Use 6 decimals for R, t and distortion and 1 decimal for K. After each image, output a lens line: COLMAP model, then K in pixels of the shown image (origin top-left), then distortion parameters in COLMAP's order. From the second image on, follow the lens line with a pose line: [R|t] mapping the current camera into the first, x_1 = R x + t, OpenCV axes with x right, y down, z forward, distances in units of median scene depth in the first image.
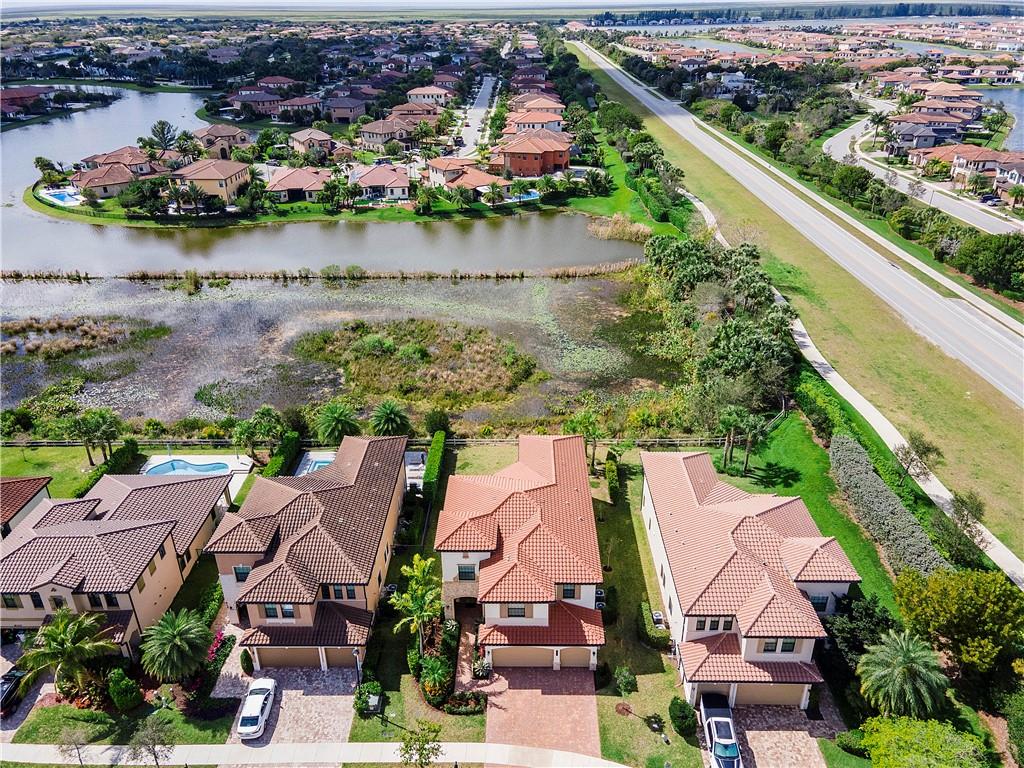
lens RADIAL K [[742.7, 0, 512.0], [0, 742.7, 384.0], [0, 0, 1]] dist [0.050352, -0.003143]
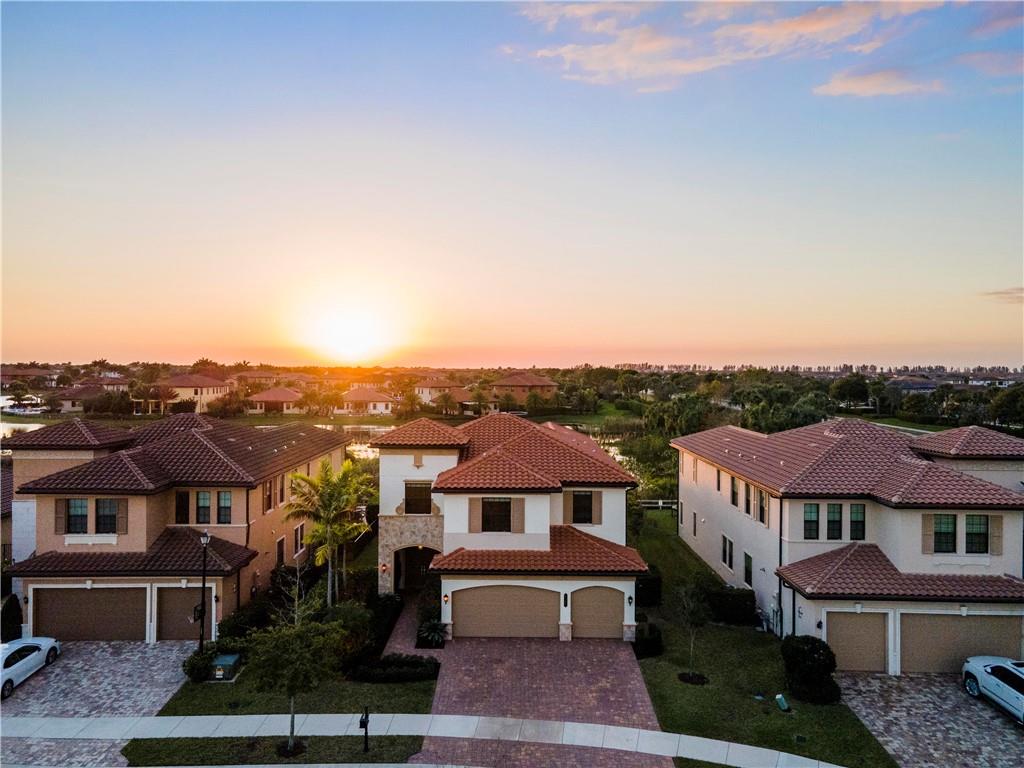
lens RADIAL K [[742.7, 0, 512.0], [0, 742.7, 384.0], [0, 0, 1]] dist [0.050352, -0.003143]
pose [[0.999755, 0.017453, 0.013624, 0.008520], [-0.009595, 0.896076, -0.443797, 0.481056], [-0.019954, 0.443557, 0.896024, 0.428207]]
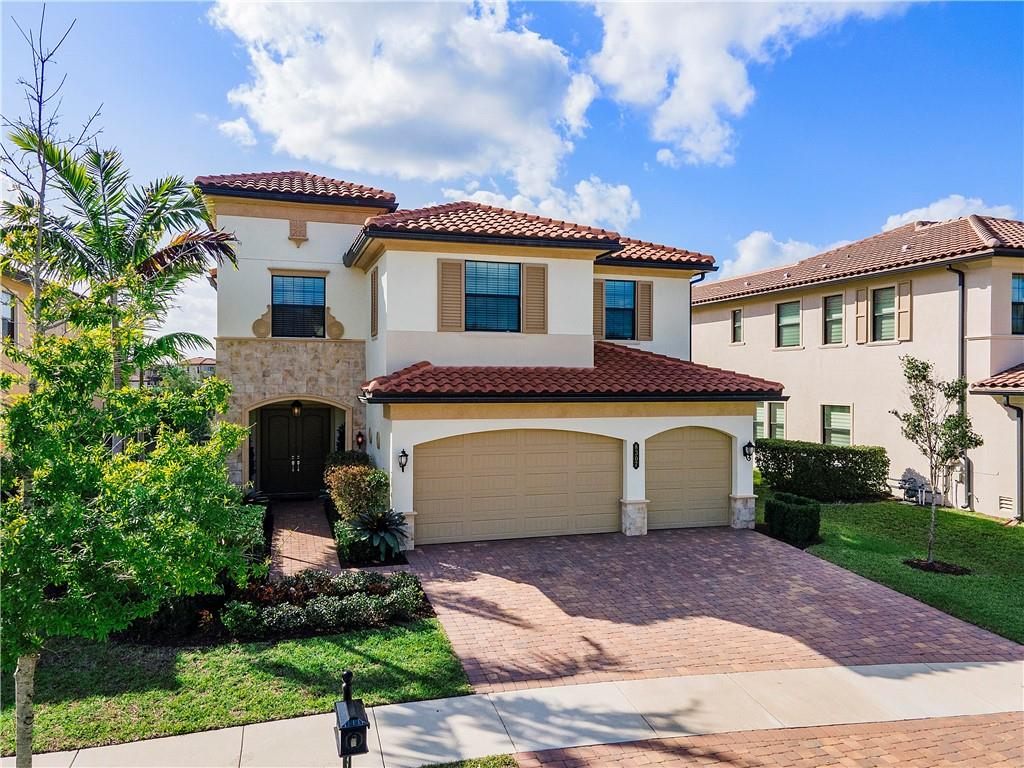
lens RADIAL K [[742.7, 0, 512.0], [0, 742.7, 384.0], [0, 0, 1]] dist [0.050352, -0.003143]
pose [[0.951012, 0.007870, 0.309054, -0.078503], [0.133391, 0.891390, -0.433164, 0.469376], [-0.278897, 0.453169, 0.846673, 0.779987]]
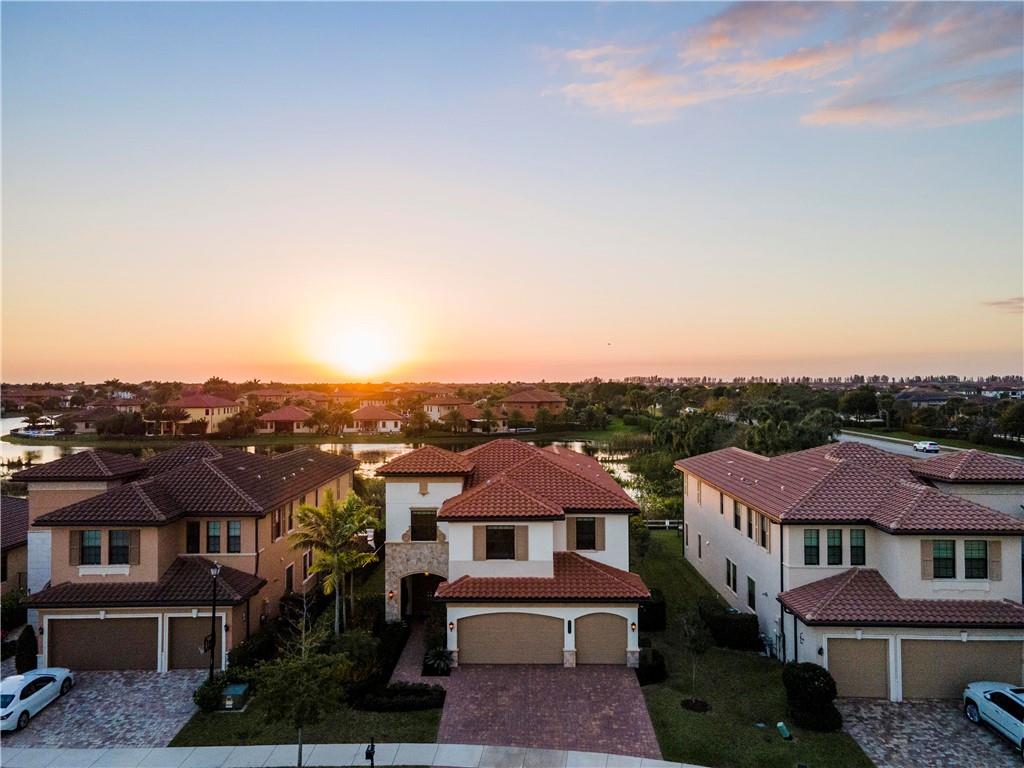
lens RADIAL K [[742.7, 0, 512.0], [0, 742.7, 384.0], [0, 0, 1]] dist [0.050352, -0.003143]
pose [[0.999978, 0.006594, 0.000540, 0.014354], [-0.005604, 0.887586, -0.460607, 0.475081], [-0.003517, 0.460594, 0.887604, 0.411734]]
